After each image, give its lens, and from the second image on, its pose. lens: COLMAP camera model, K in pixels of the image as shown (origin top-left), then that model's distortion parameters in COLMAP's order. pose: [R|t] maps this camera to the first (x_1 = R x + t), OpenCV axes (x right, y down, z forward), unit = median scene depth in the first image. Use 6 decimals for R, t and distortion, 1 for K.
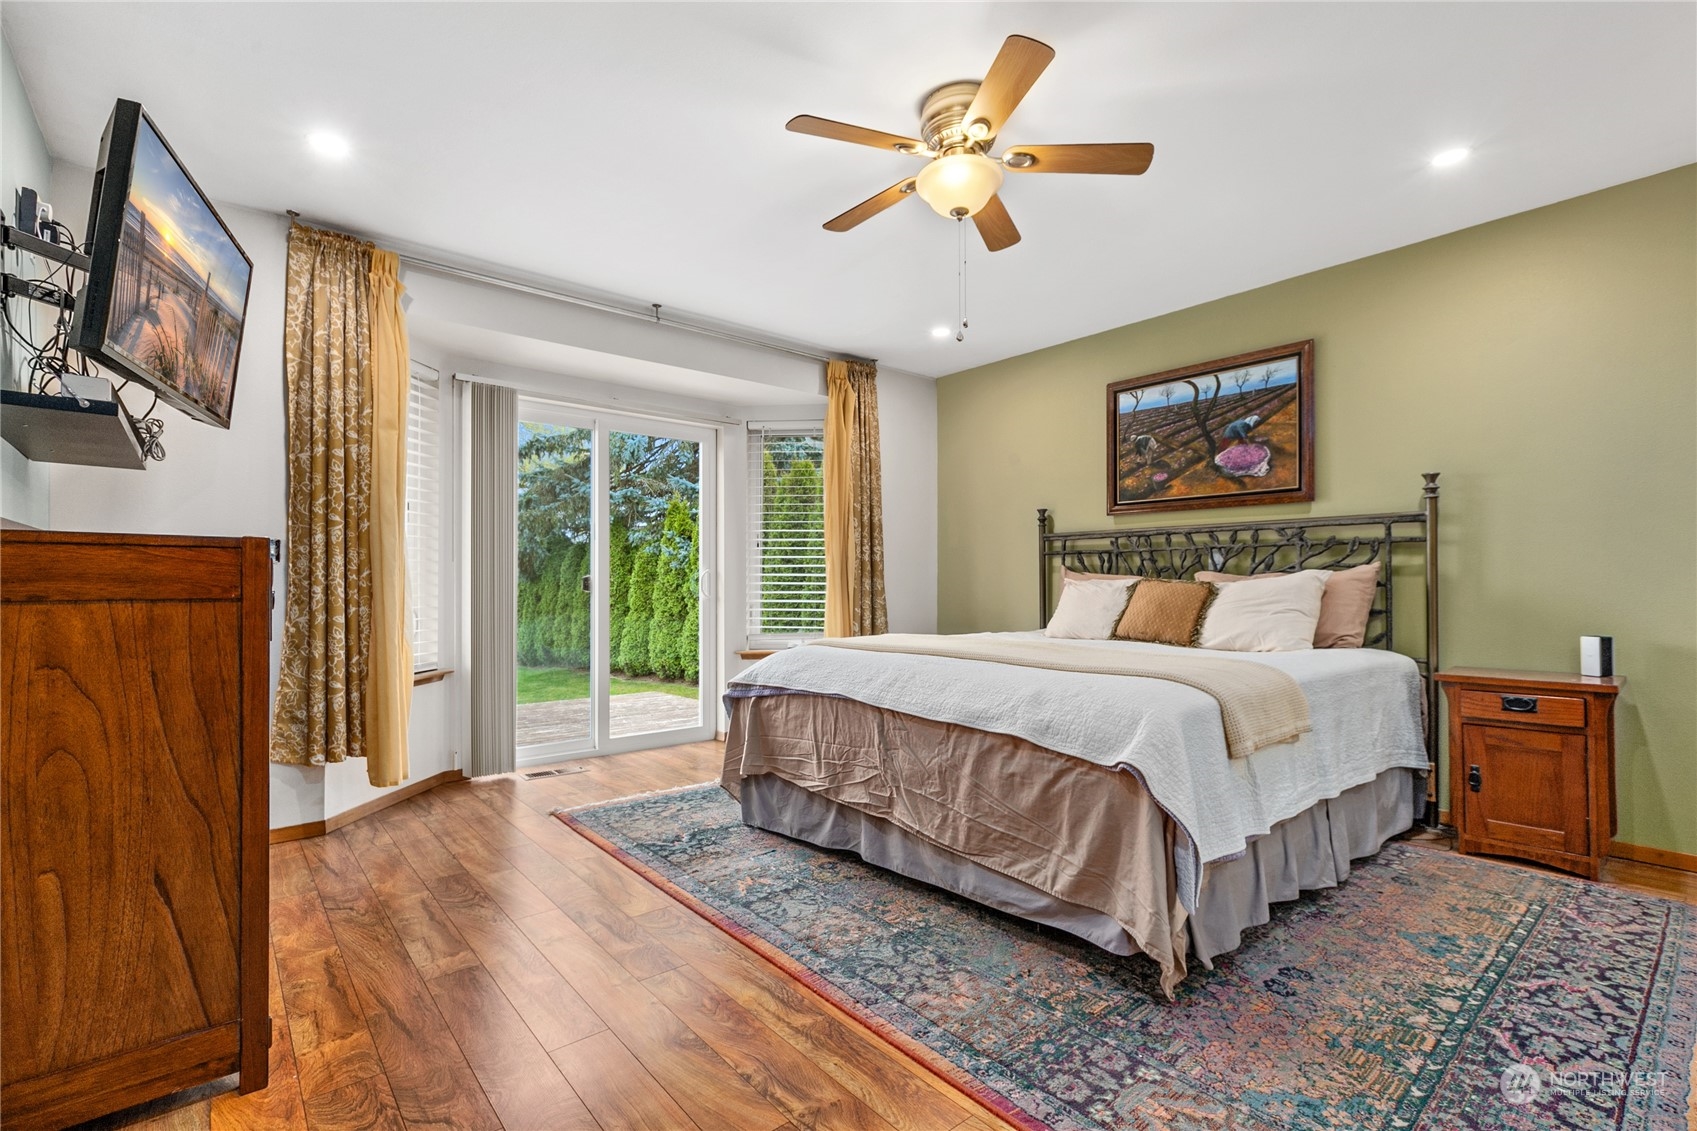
lens RADIAL K [[765.7, 0, 844.2], [0, 765.7, 576.4], [0, 0, 1]] dist [-0.000827, 0.000209]
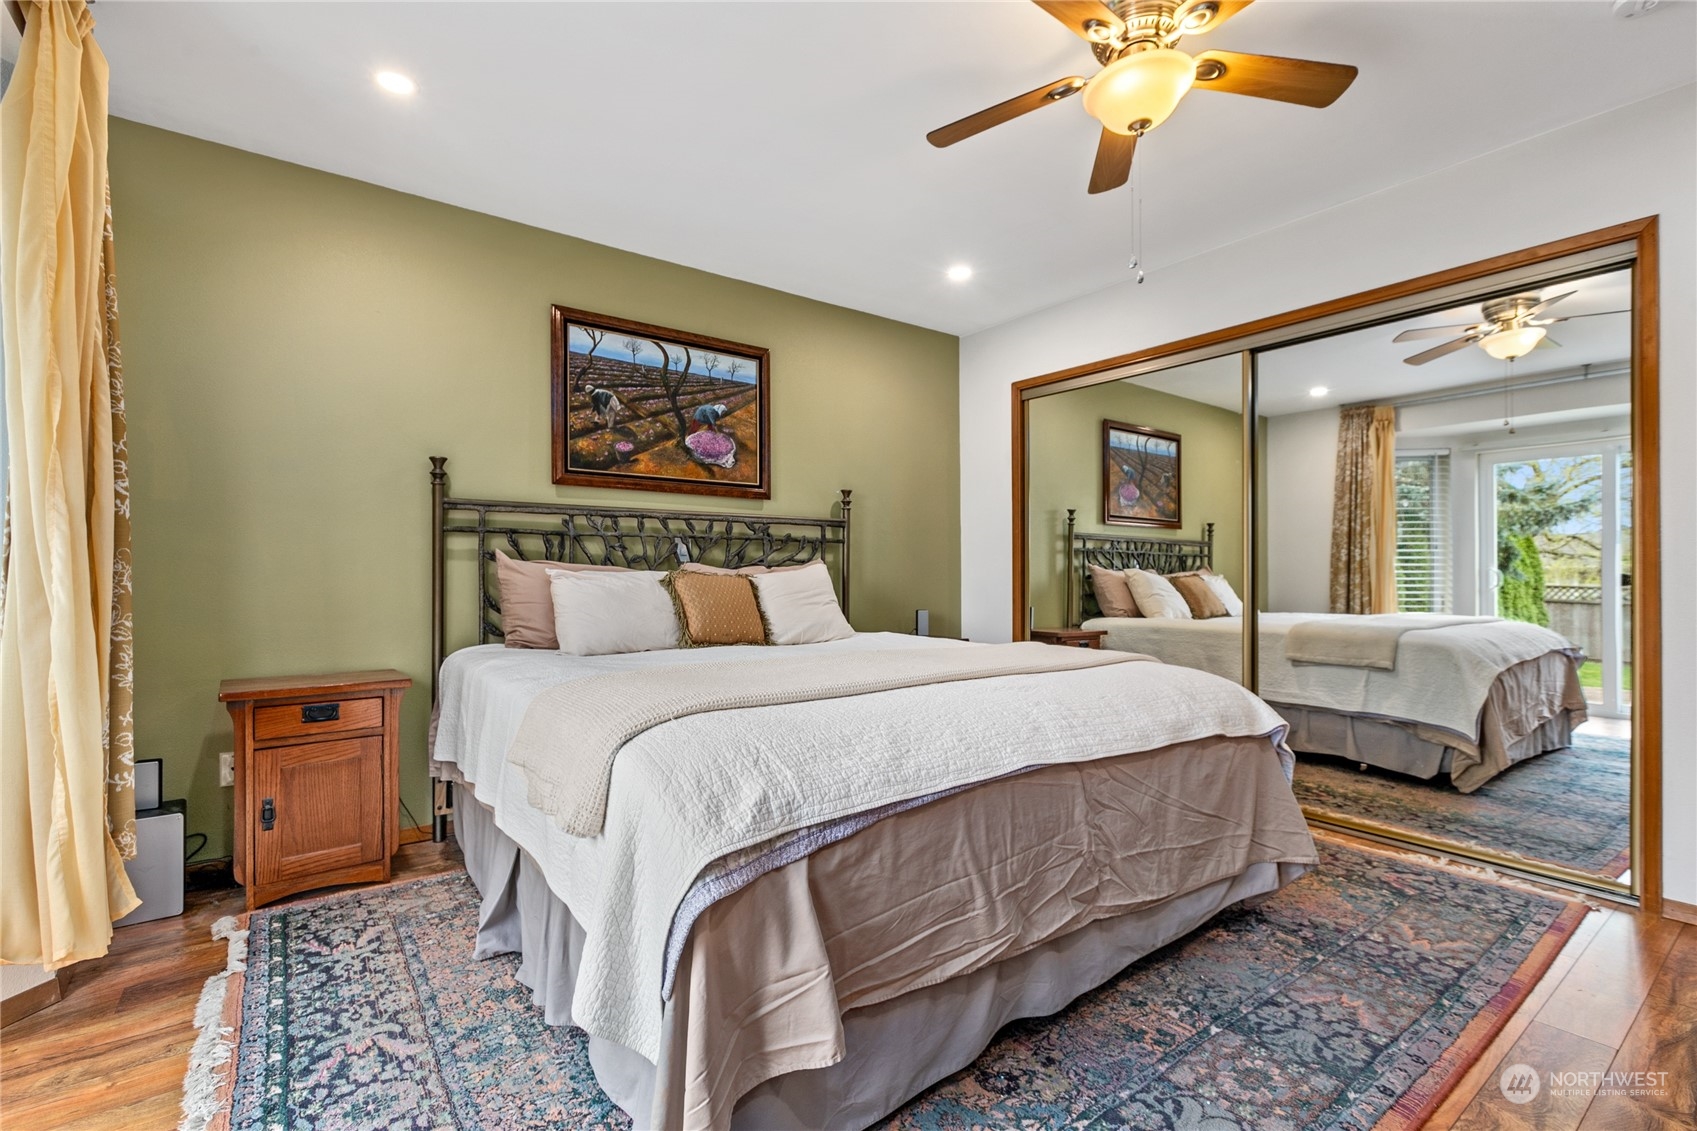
lens RADIAL K [[760.3, 0, 848.5], [0, 760.3, 565.5], [0, 0, 1]] dist [-0.001424, 0.000045]
pose [[0.054974, 0.013054, 0.998402, -0.410915], [-0.009030, 0.999880, -0.012577, 0.006213], [-0.998447, -0.008325, 0.055085, 0.760257]]
